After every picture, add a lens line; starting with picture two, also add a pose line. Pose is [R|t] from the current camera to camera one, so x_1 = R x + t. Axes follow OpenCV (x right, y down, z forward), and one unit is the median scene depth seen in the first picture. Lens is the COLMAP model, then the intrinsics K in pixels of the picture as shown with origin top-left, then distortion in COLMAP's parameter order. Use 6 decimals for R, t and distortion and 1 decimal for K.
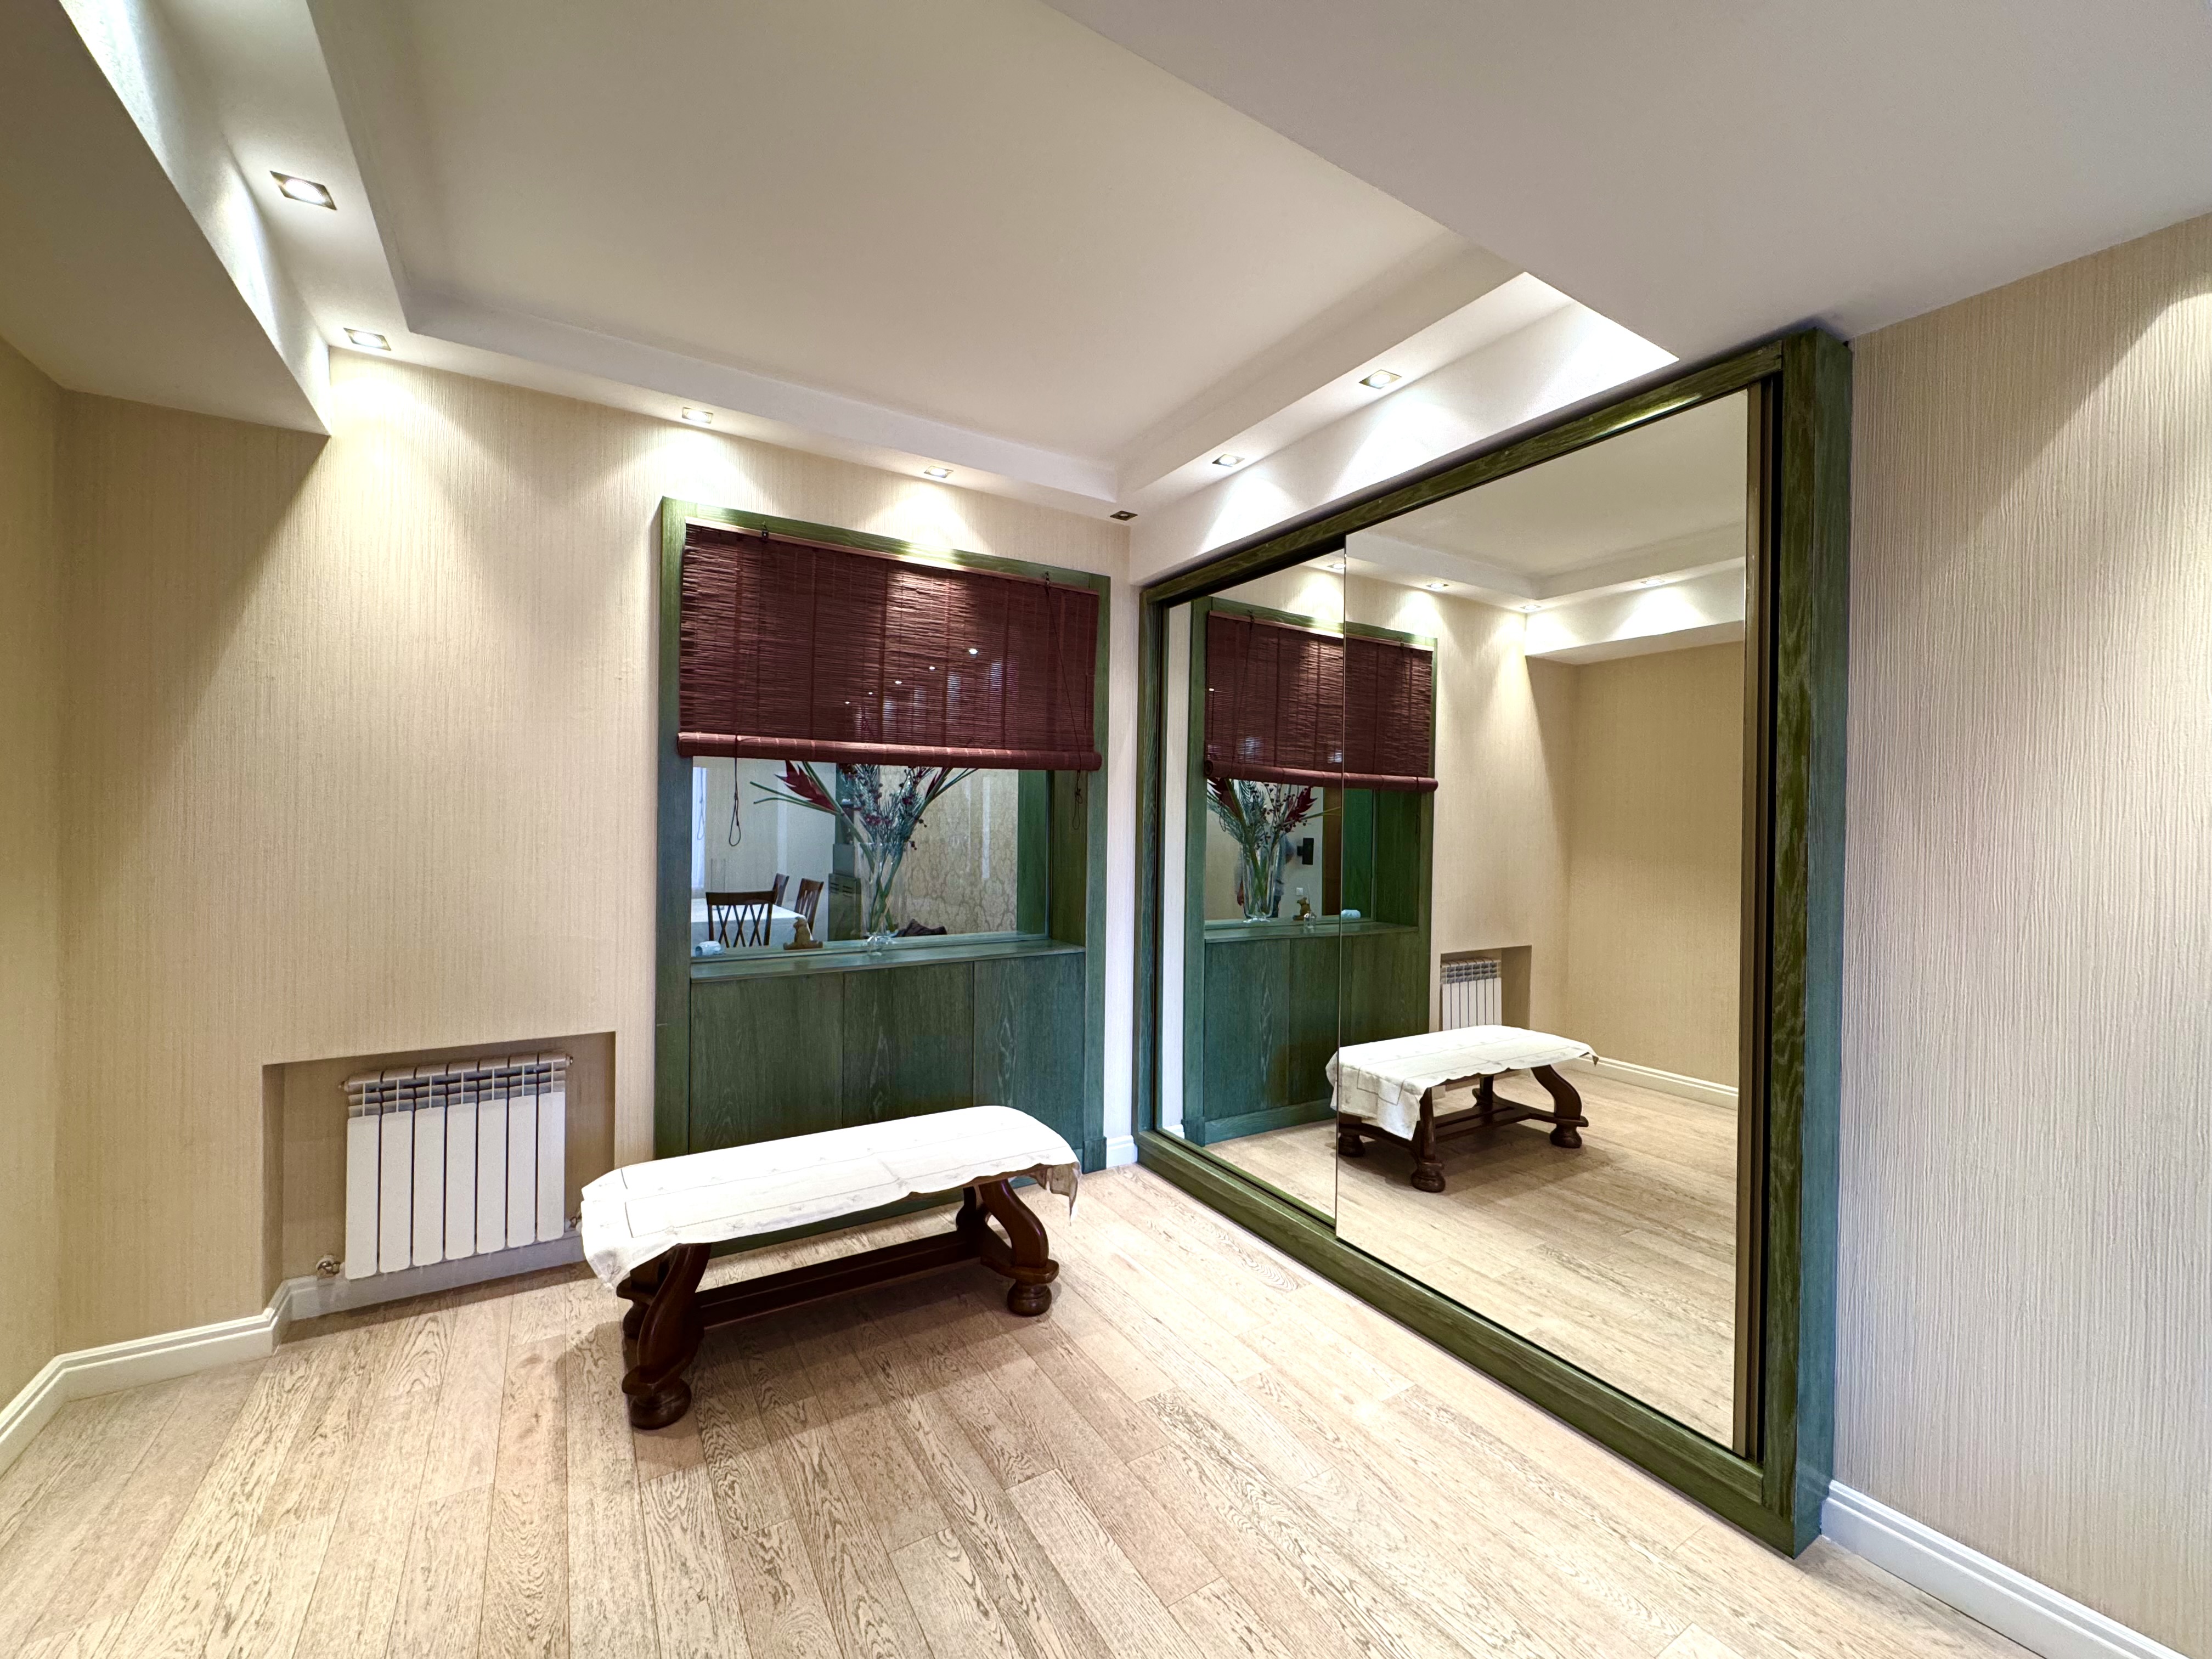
lens RADIAL K [[884.1, 0, 1106.0], [0, 884.1, 829.5], [0, 0, 1]] dist [-0.000406, 0.000240]
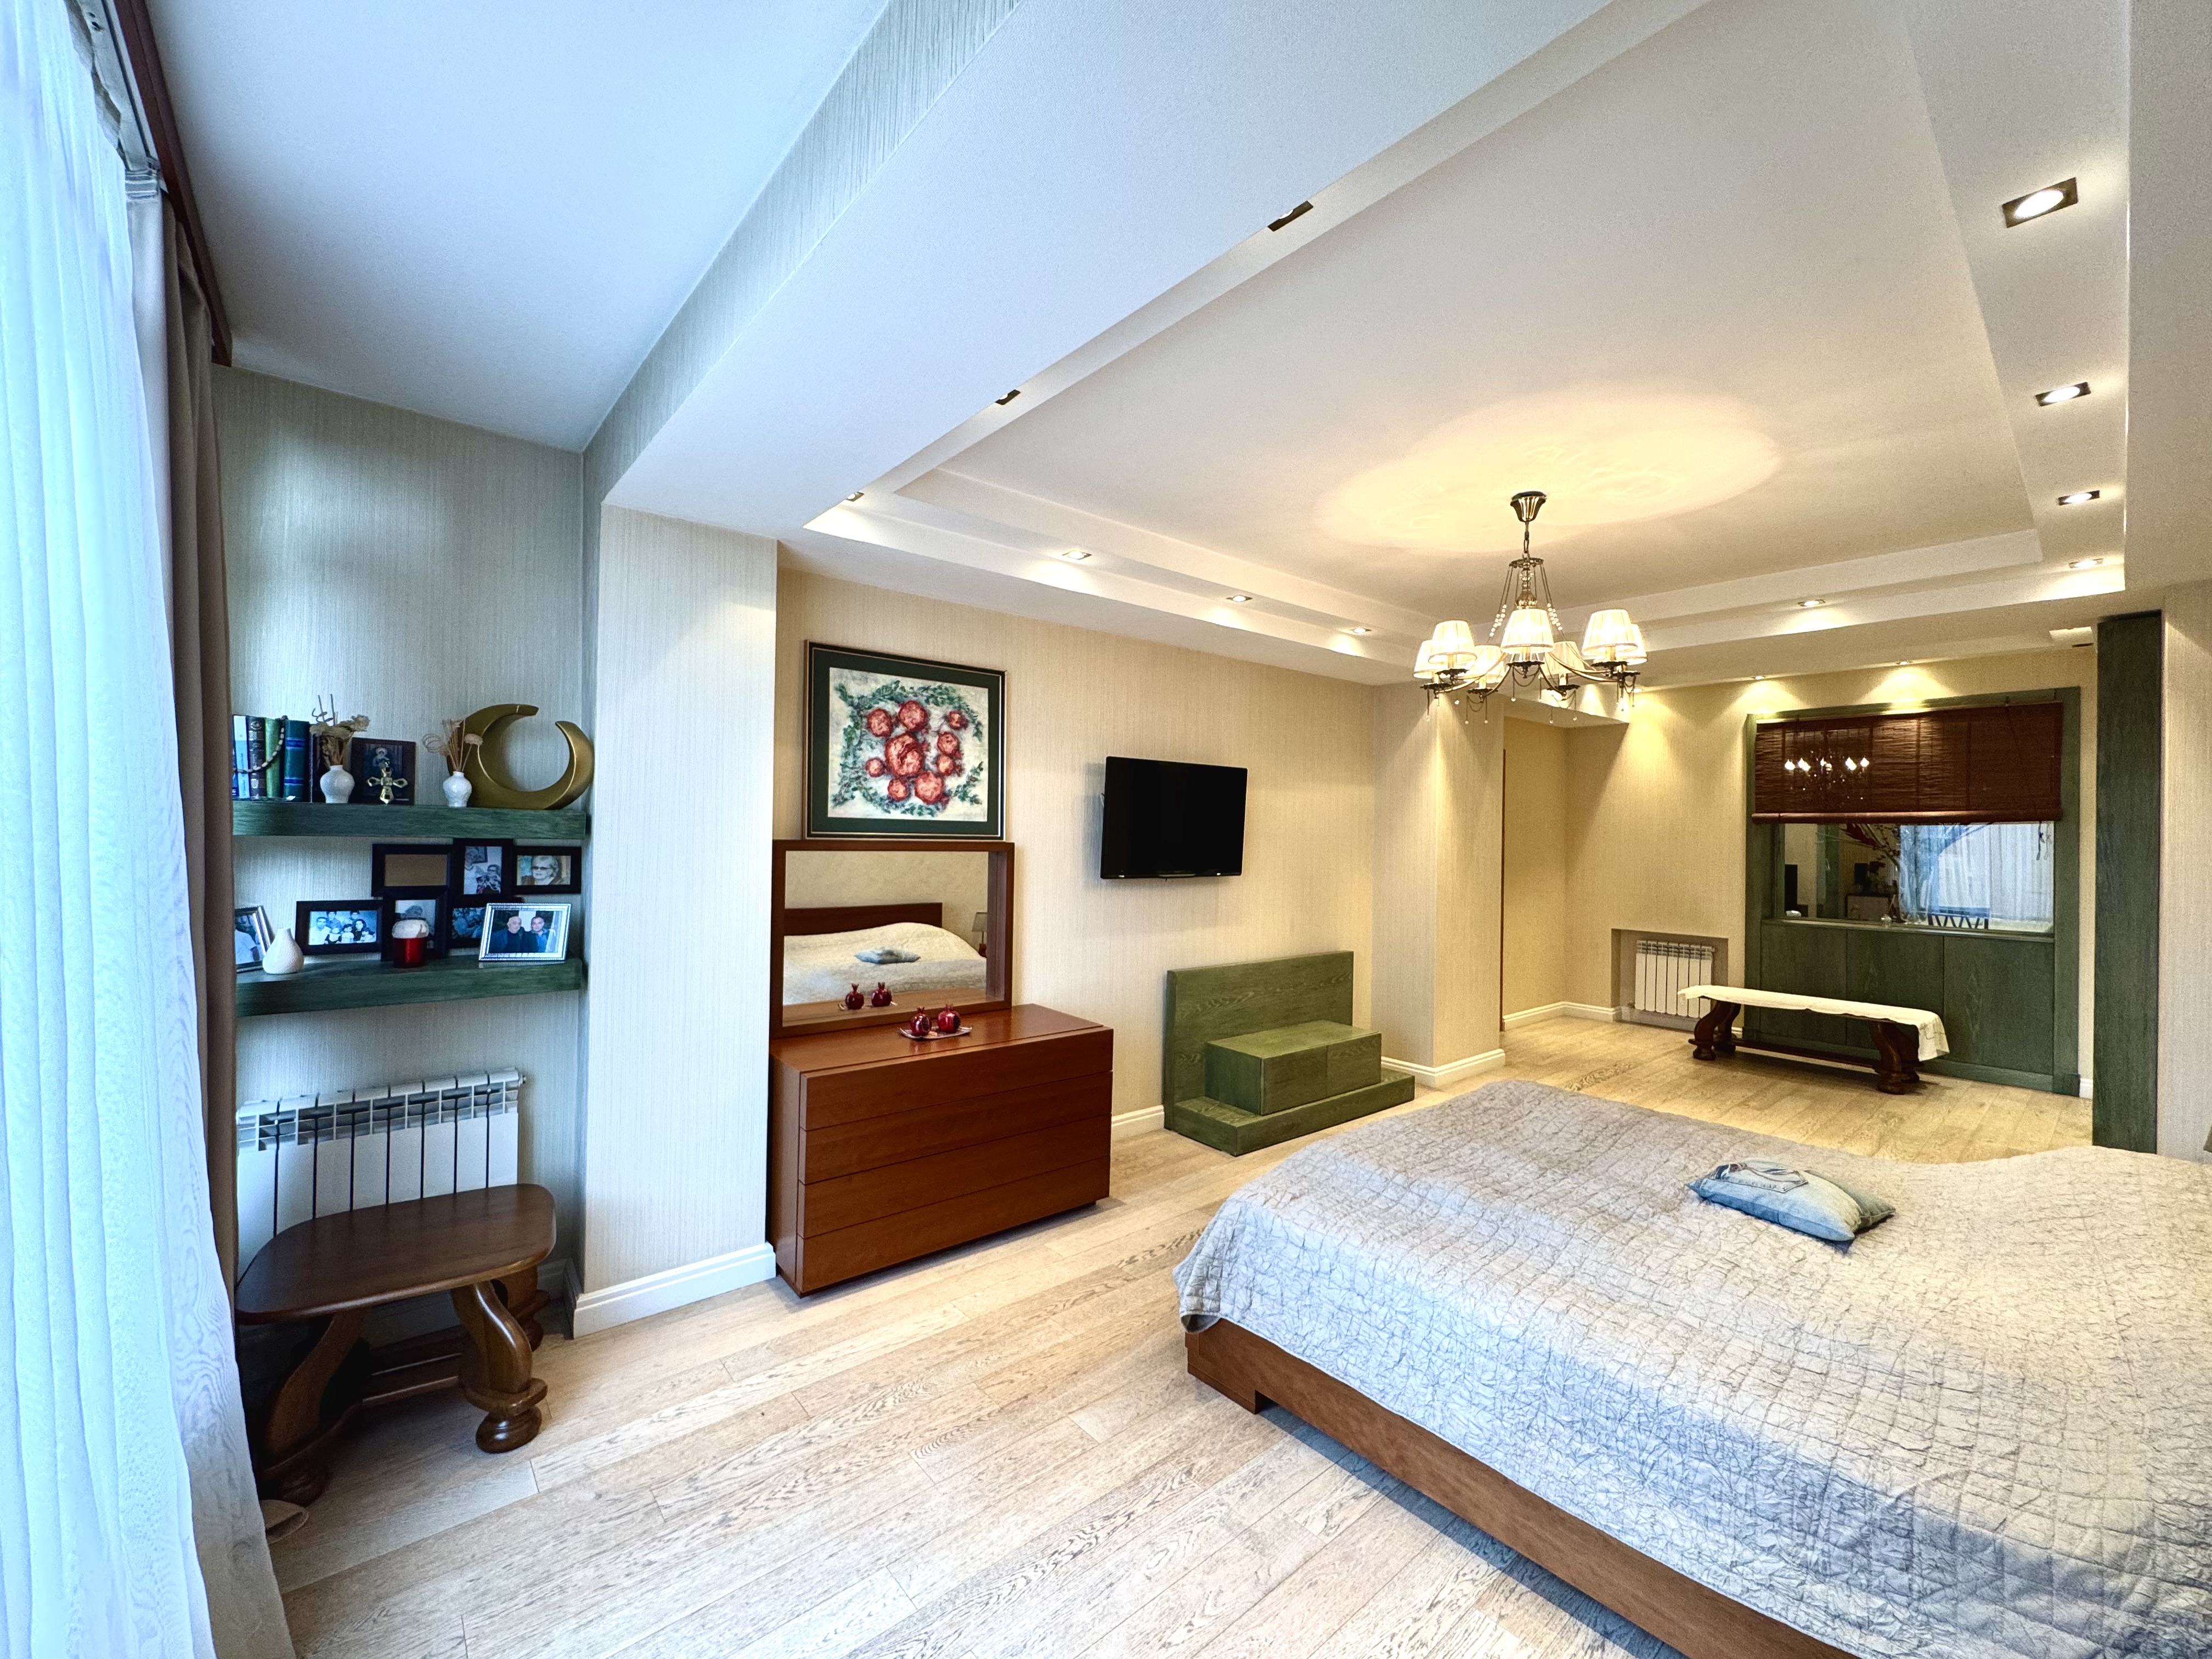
lens RADIAL K [[884.1, 0, 1106.0], [0, 884.1, 829.5], [0, 0, 1]] dist [-0.000406, 0.000240]
pose [[0.151679, -0.014741, -0.988320, 1.480523], [-0.021870, 0.999594, -0.018266, 0.011849], [0.988188, 0.024385, 0.151295, -0.987548]]
